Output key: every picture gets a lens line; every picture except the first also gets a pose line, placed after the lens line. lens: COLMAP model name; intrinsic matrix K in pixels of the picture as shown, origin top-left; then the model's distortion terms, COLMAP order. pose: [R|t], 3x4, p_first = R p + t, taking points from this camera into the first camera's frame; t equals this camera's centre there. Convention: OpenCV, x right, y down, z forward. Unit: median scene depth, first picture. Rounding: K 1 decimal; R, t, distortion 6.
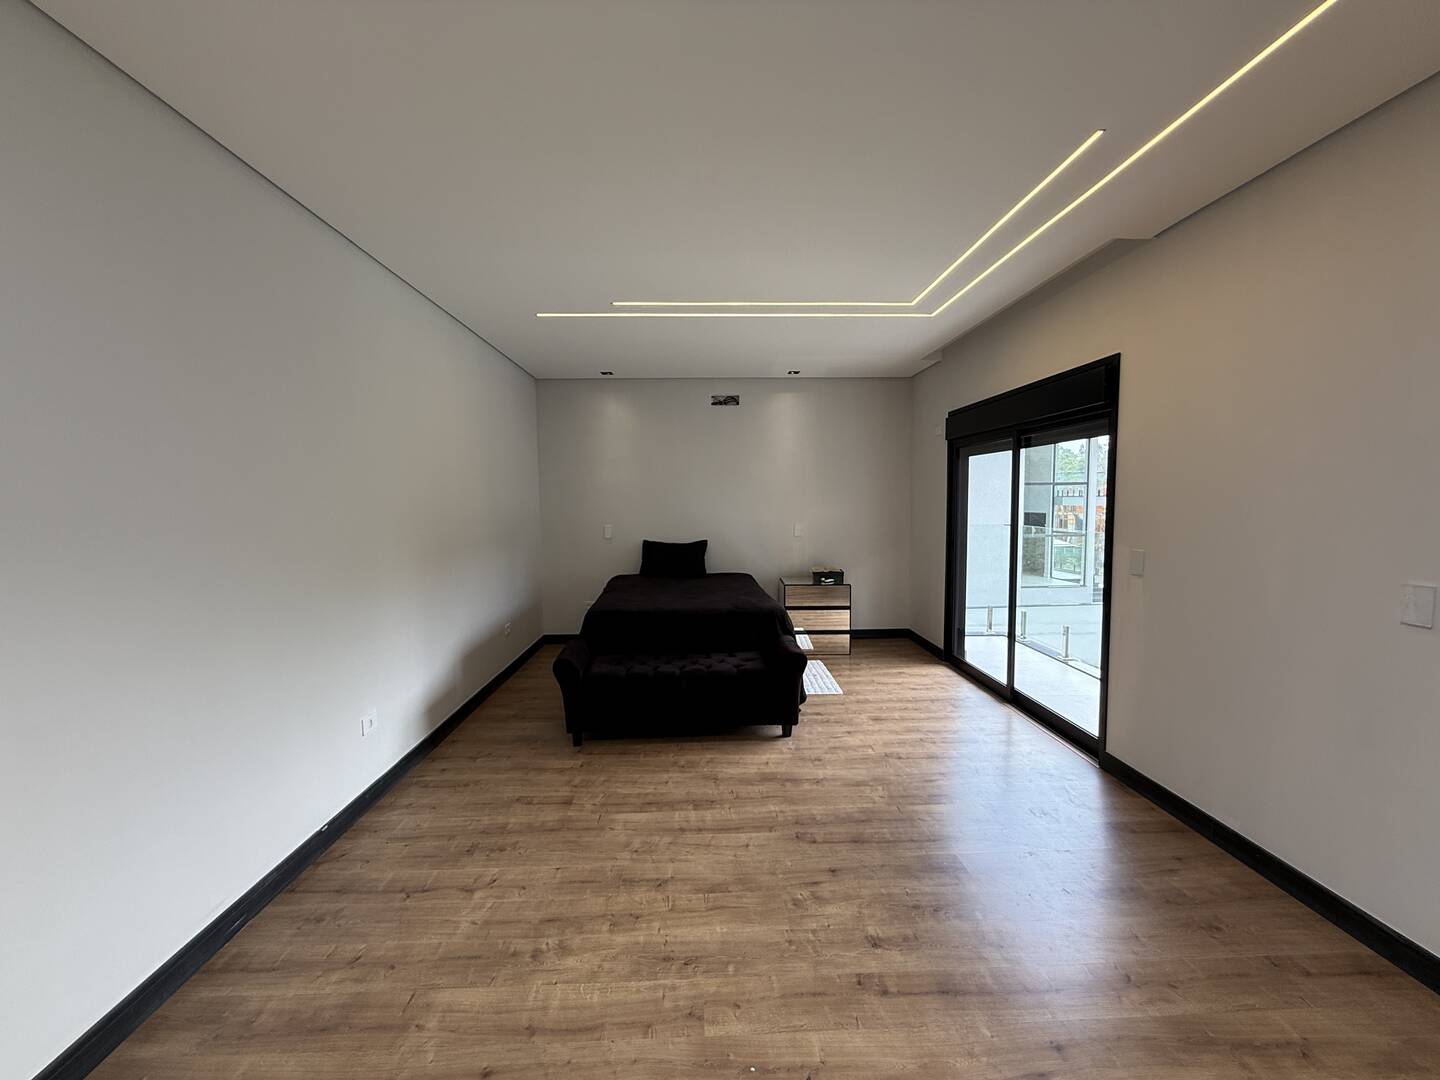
lens RADIAL K [[574.2, 0, 716.2], [0, 574.2, 539.7], [0, 0, 1]] dist [-0.001259, 0.000188]
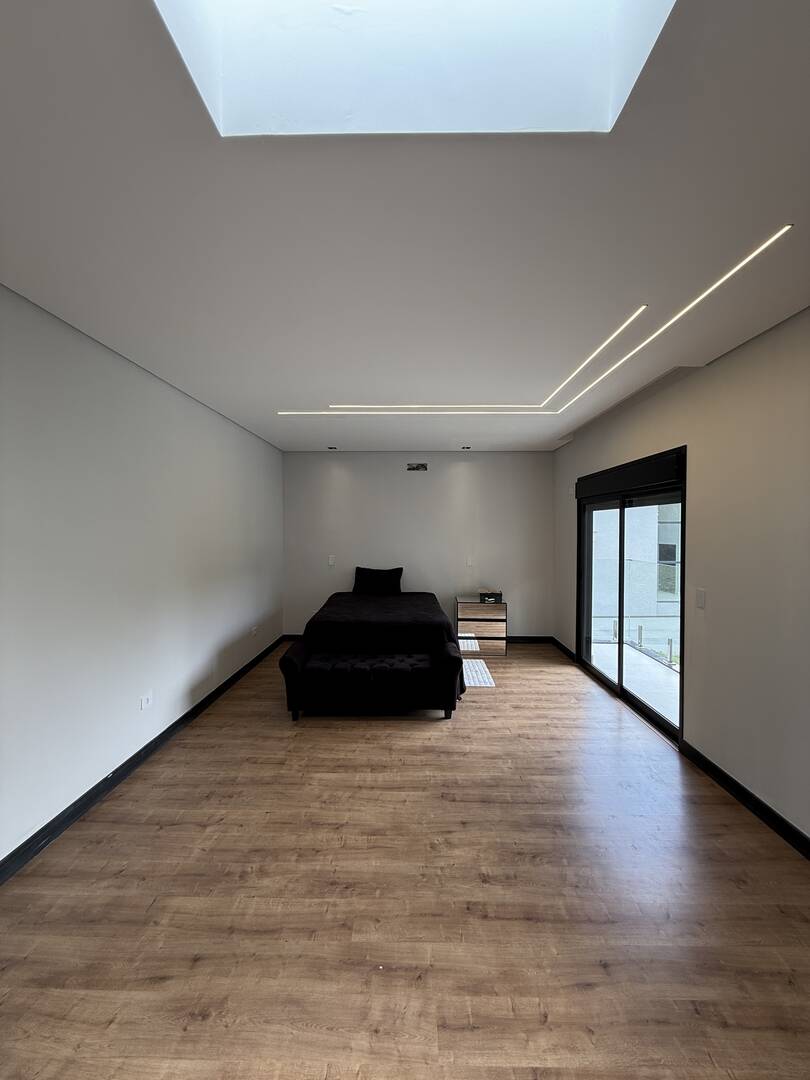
lens RADIAL K [[430.7, 0, 405.9], [0, 430.7, 536.0], [0, 0, 1]] dist [-0.001259, 0.000188]
pose [[0.998668, 0.013044, -0.049925, 0.099362], [-0.015667, 0.998498, -0.052510, -0.048798], [0.049165, 0.053222, 0.997372, -0.064989]]
